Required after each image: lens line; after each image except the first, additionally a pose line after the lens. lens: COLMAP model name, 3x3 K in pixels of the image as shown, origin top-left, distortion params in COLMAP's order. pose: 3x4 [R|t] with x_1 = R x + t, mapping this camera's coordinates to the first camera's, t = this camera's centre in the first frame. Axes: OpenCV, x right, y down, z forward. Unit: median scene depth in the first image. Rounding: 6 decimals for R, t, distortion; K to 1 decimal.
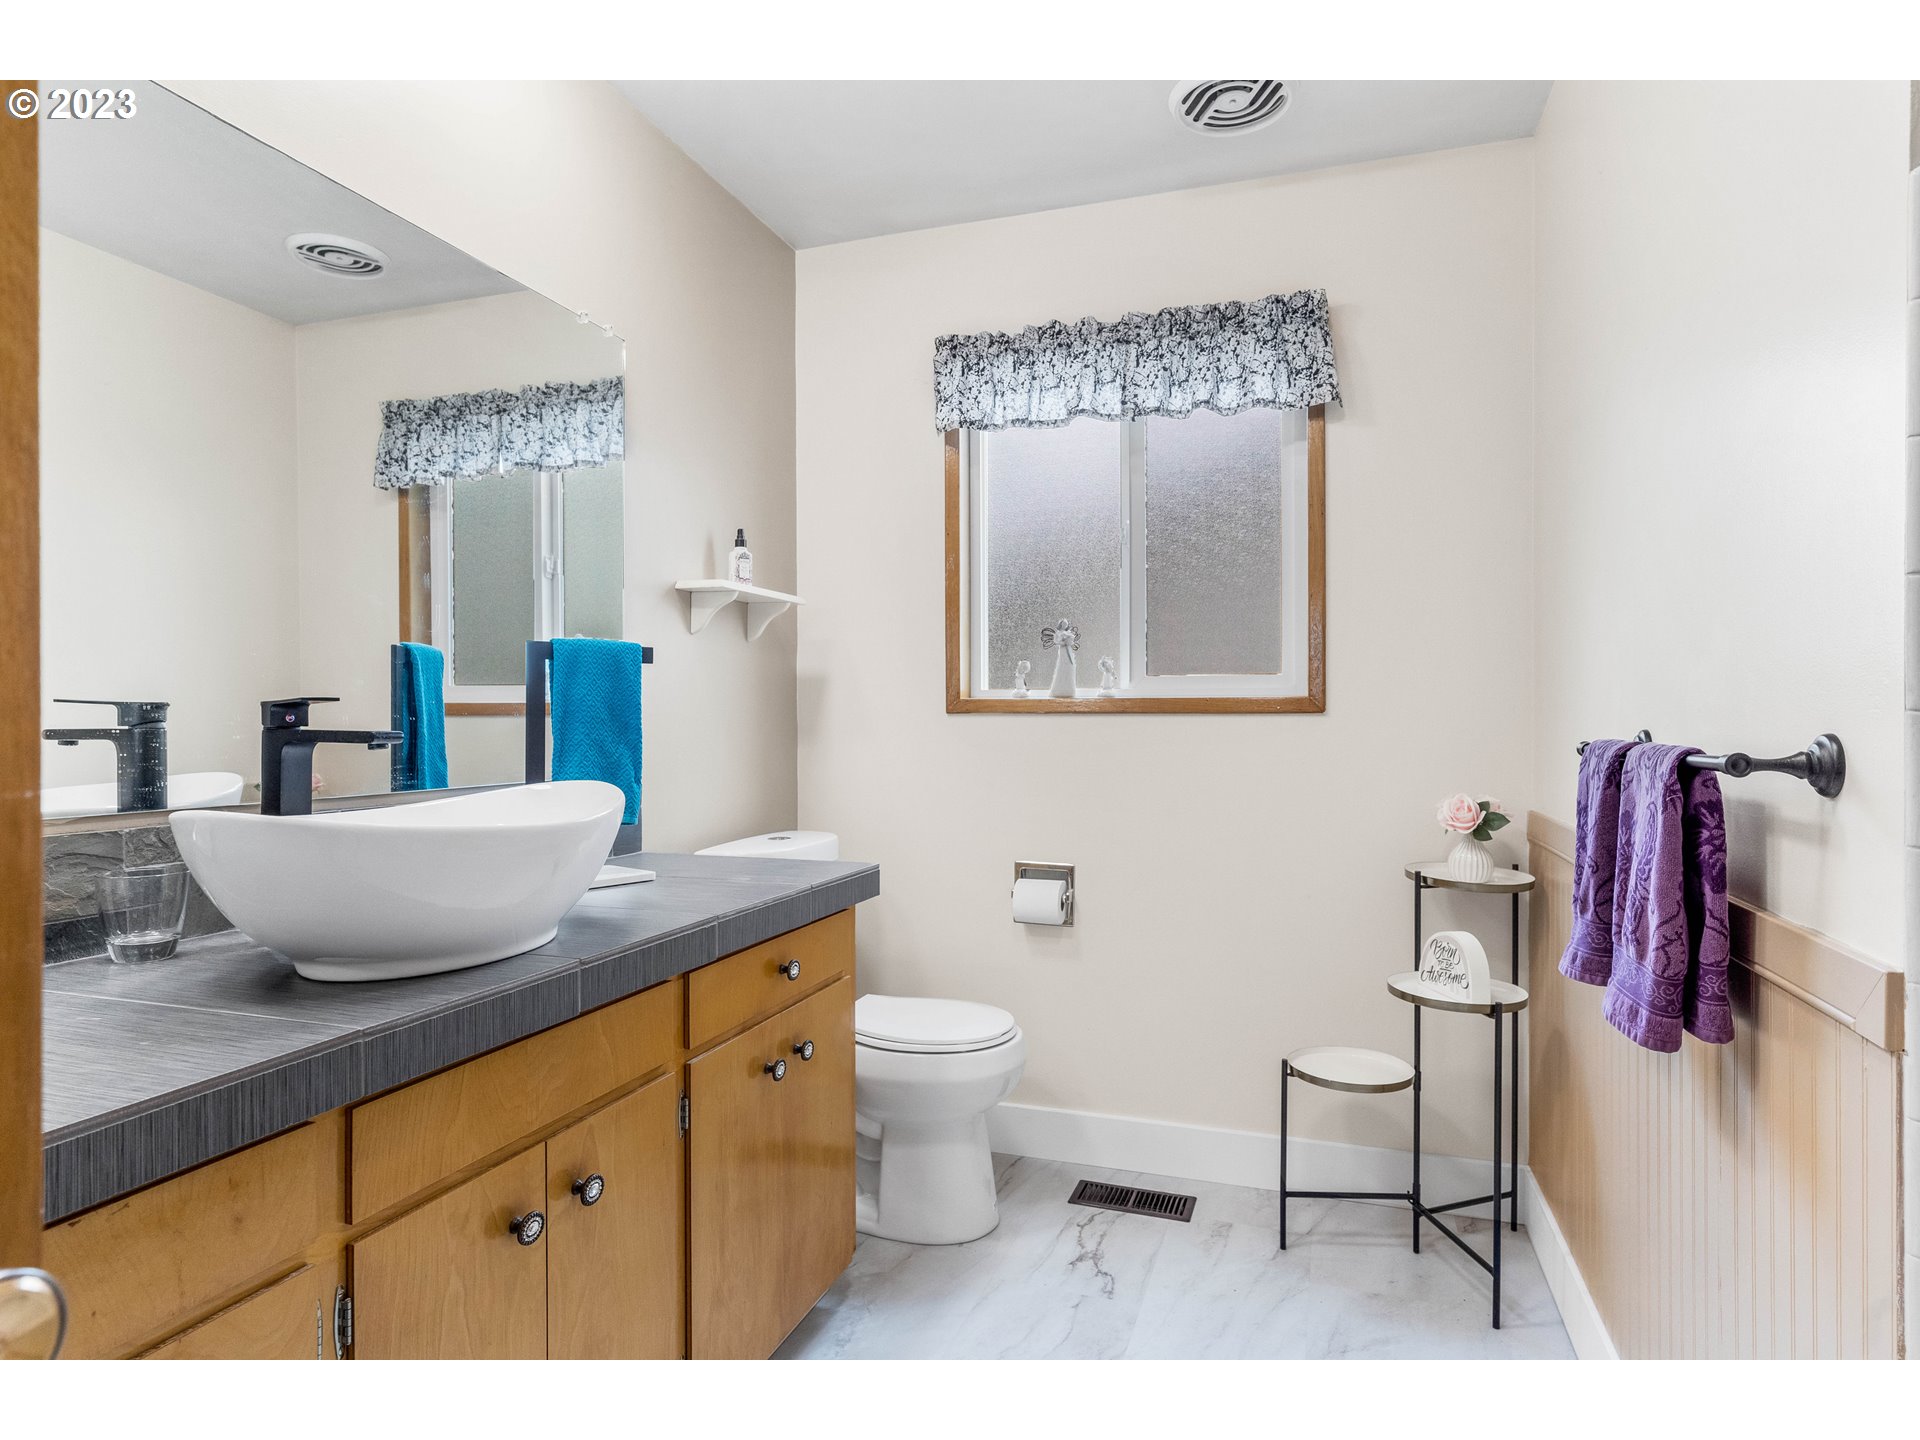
lens RADIAL K [[1016.3, 0, 958.2], [0, 1016.3, 709.1], [0, 0, 1]] dist [-0.002382, -0.000711]
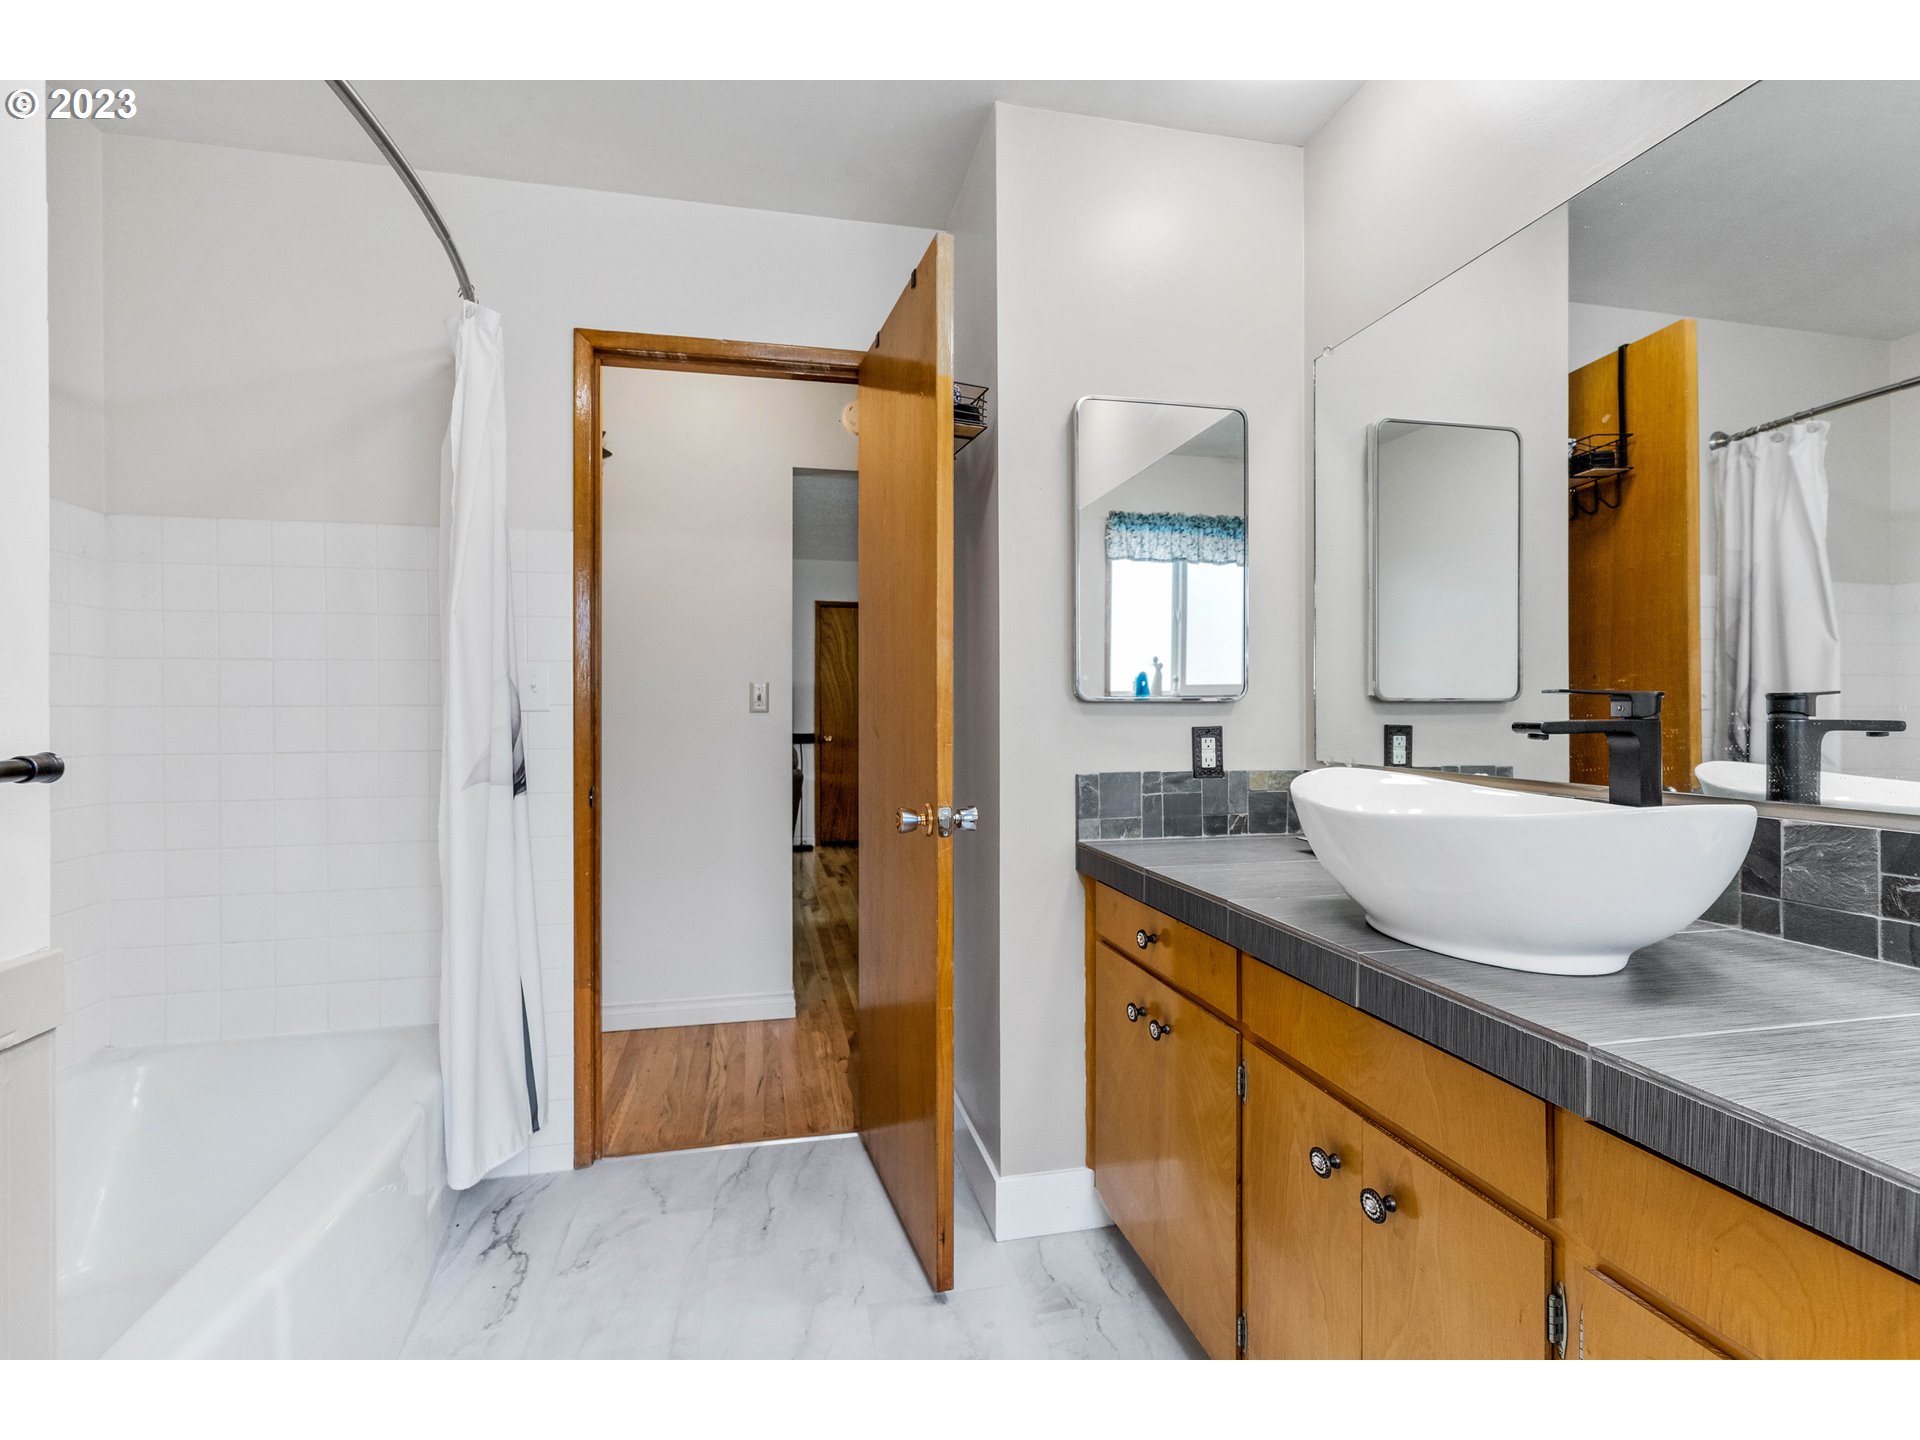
lens RADIAL K [[1016.3, 0, 958.2], [0, 1016.3, 709.1], [0, 0, 1]] dist [-0.002382, -0.000711]
pose [[-0.844150, 0.004484, -0.536088, 0.453840], [0.004741, 0.999988, 0.000900, 0.008289], [0.536086, -0.001782, -0.844161, 1.539181]]
